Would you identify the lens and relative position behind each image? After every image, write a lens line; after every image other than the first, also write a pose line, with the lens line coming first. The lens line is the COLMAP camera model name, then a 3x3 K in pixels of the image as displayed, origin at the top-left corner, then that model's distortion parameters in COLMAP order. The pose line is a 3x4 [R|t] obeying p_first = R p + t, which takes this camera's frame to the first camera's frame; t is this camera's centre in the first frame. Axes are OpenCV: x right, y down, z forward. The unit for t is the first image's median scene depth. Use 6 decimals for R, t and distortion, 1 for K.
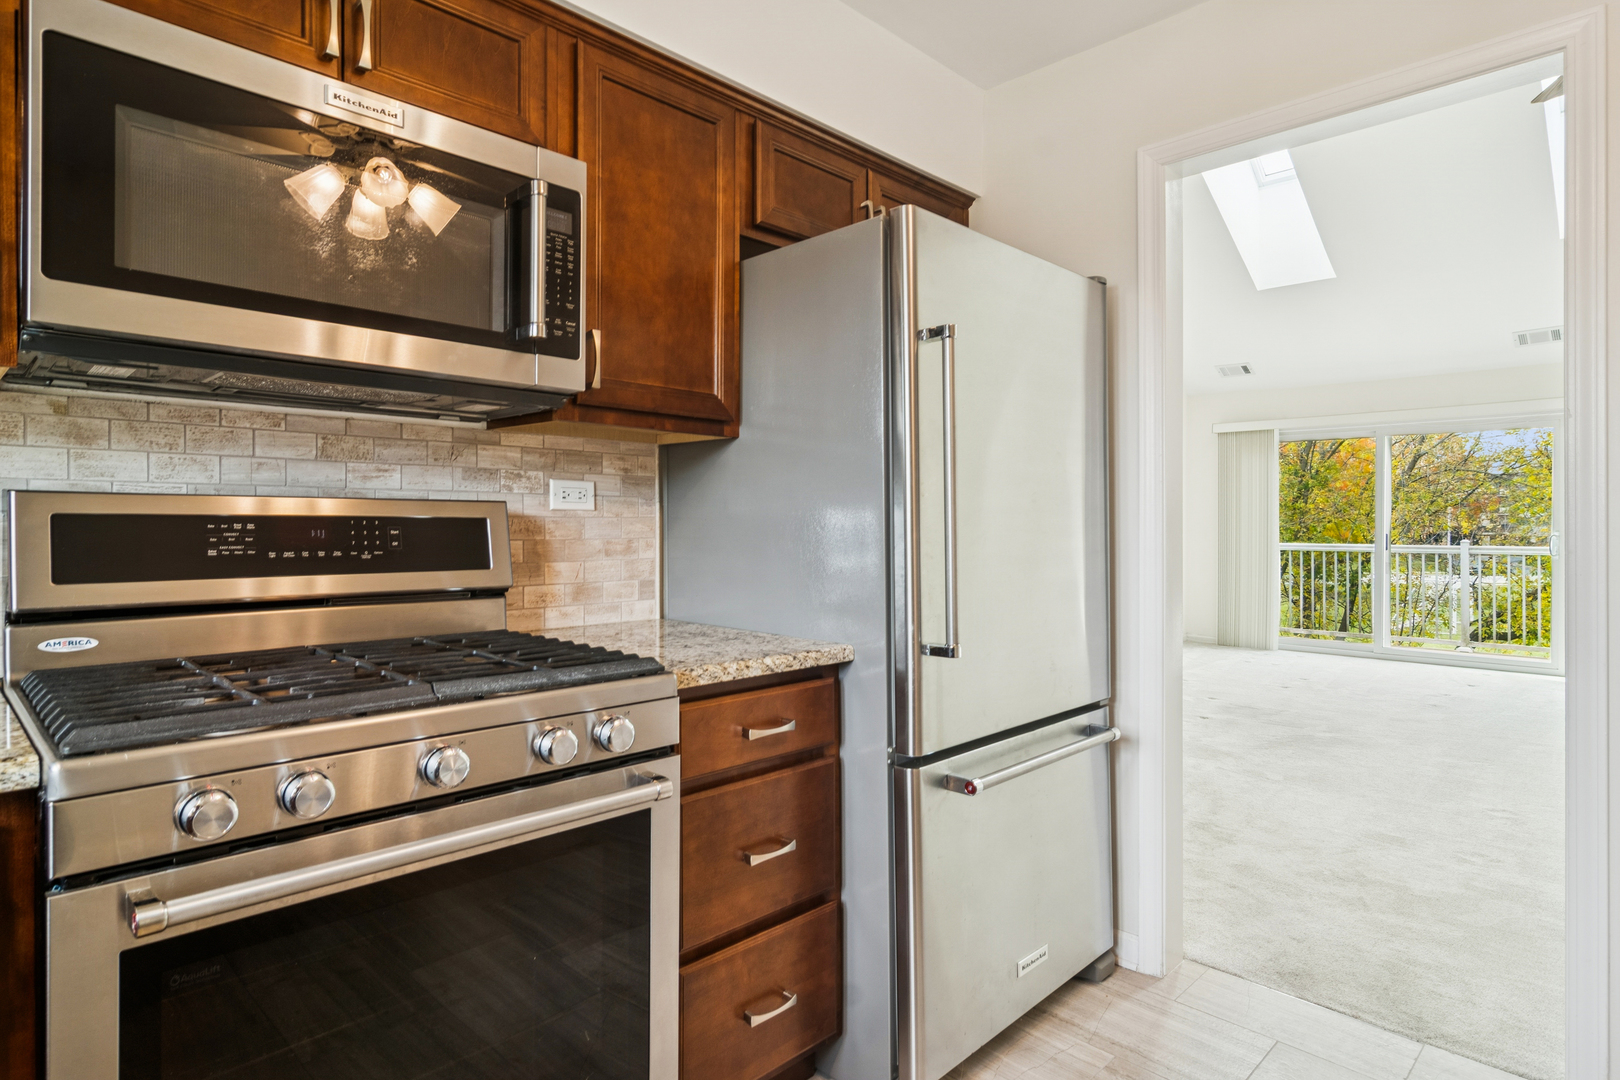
lens RADIAL K [[877.1, 0, 809.9], [0, 877.1, 528.2], [0, 0, 1]] dist [-0.002226, 0.000084]
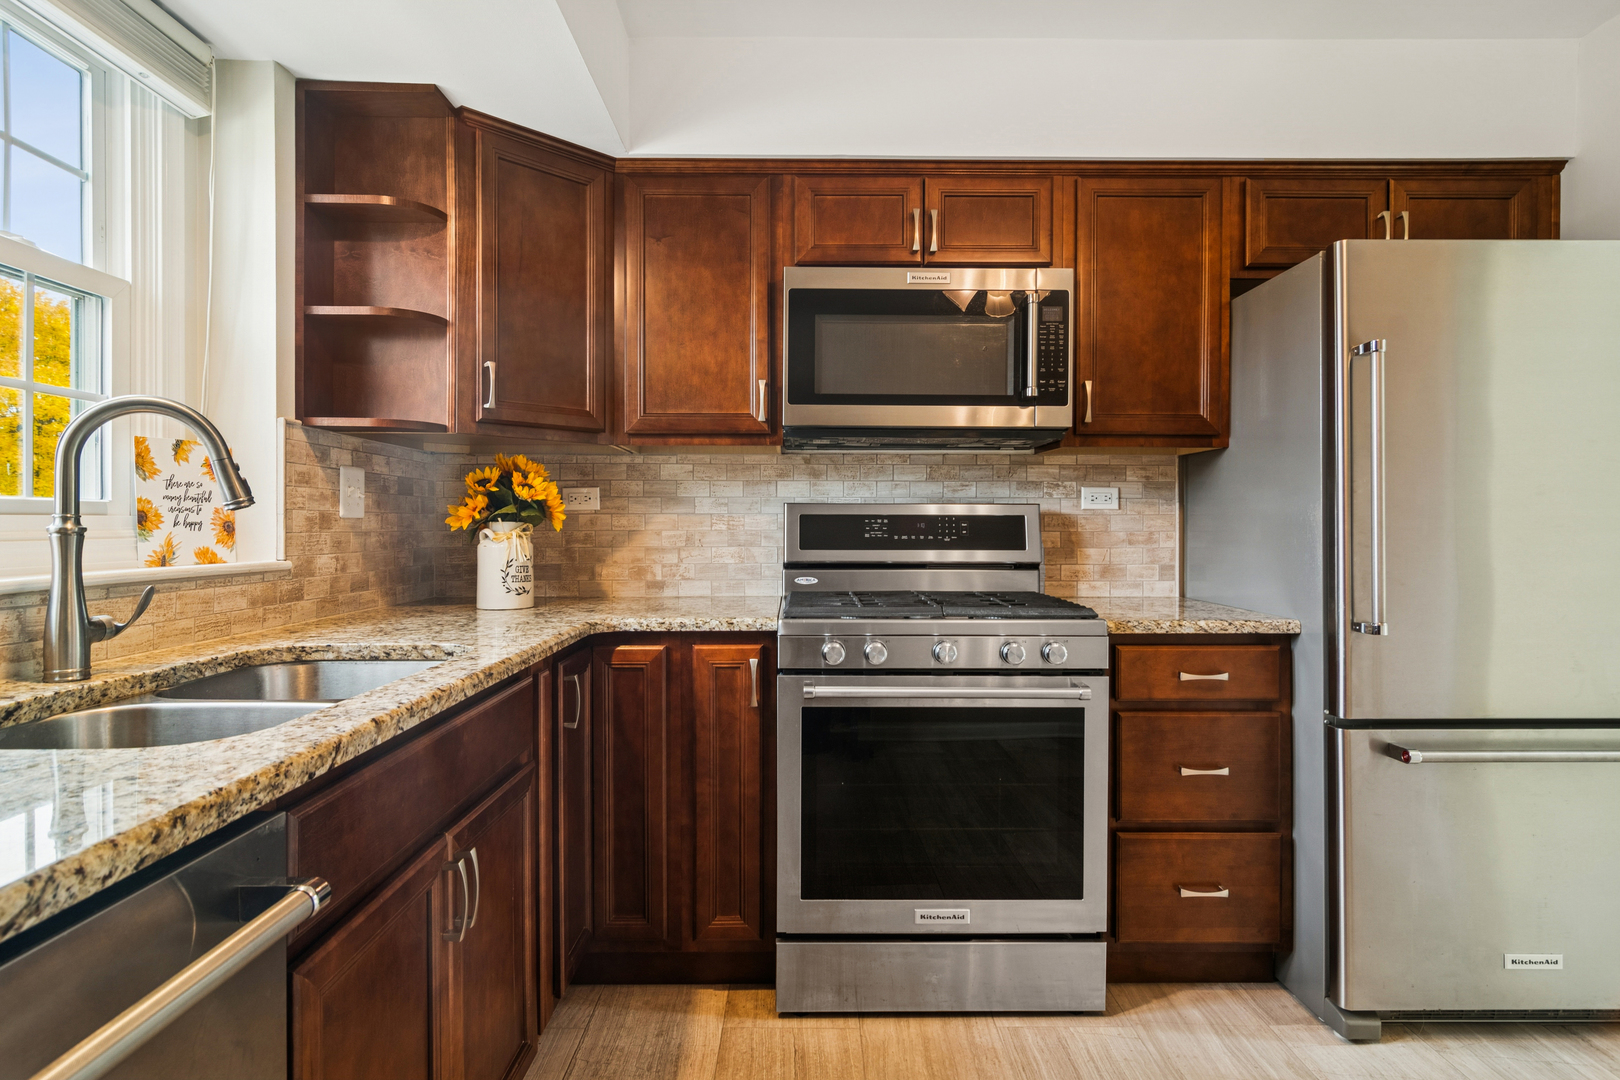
lens RADIAL K [[876.8, 0, 808.0], [0, 876.8, 531.1], [0, 0, 1]] dist [-0.001579, 0.000040]
pose [[0.707599, 0.002583, -0.706609, 0.408683], [-0.002809, 0.999996, 0.000842, 0.014177], [0.706608, 0.001389, 0.707604, -0.294576]]
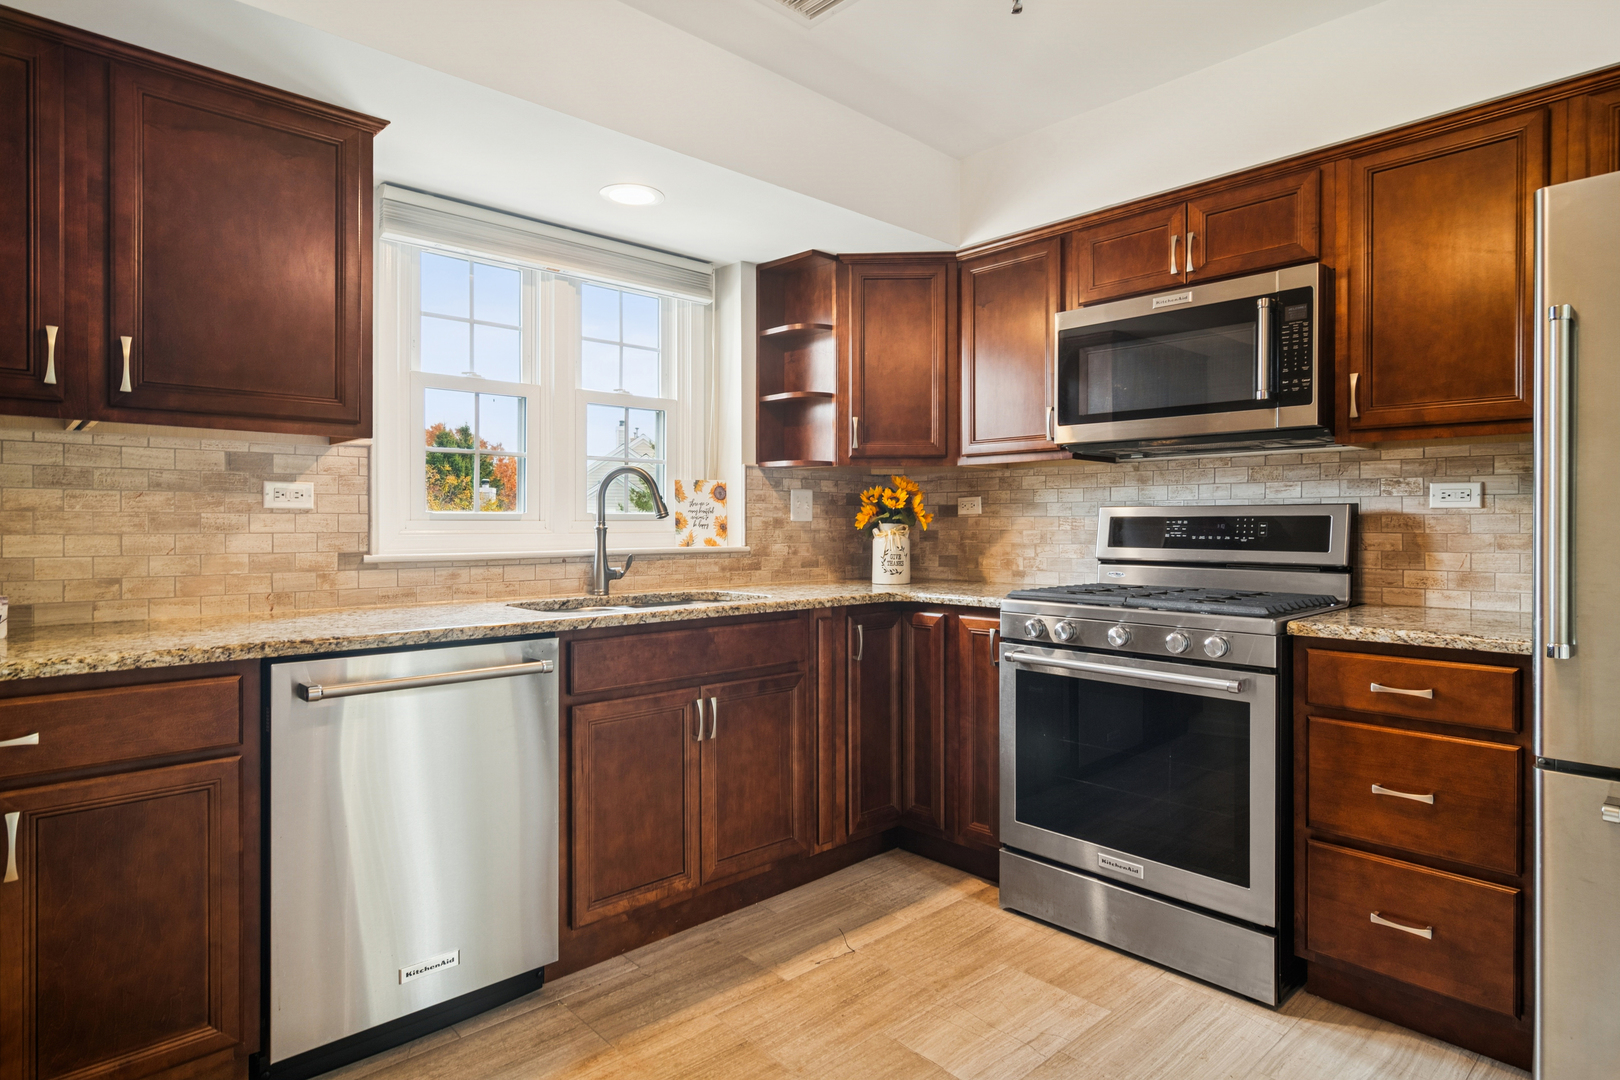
lens RADIAL K [[877.1, 0, 809.9], [0, 877.1, 528.2], [0, 0, 1]] dist [-0.002226, 0.000084]
pose [[-0.036845, 0.001654, -0.999320, 1.053816], [-0.005984, 0.999980, 0.001875, 0.010265], [0.999303, 0.006049, -0.036834, 0.214333]]
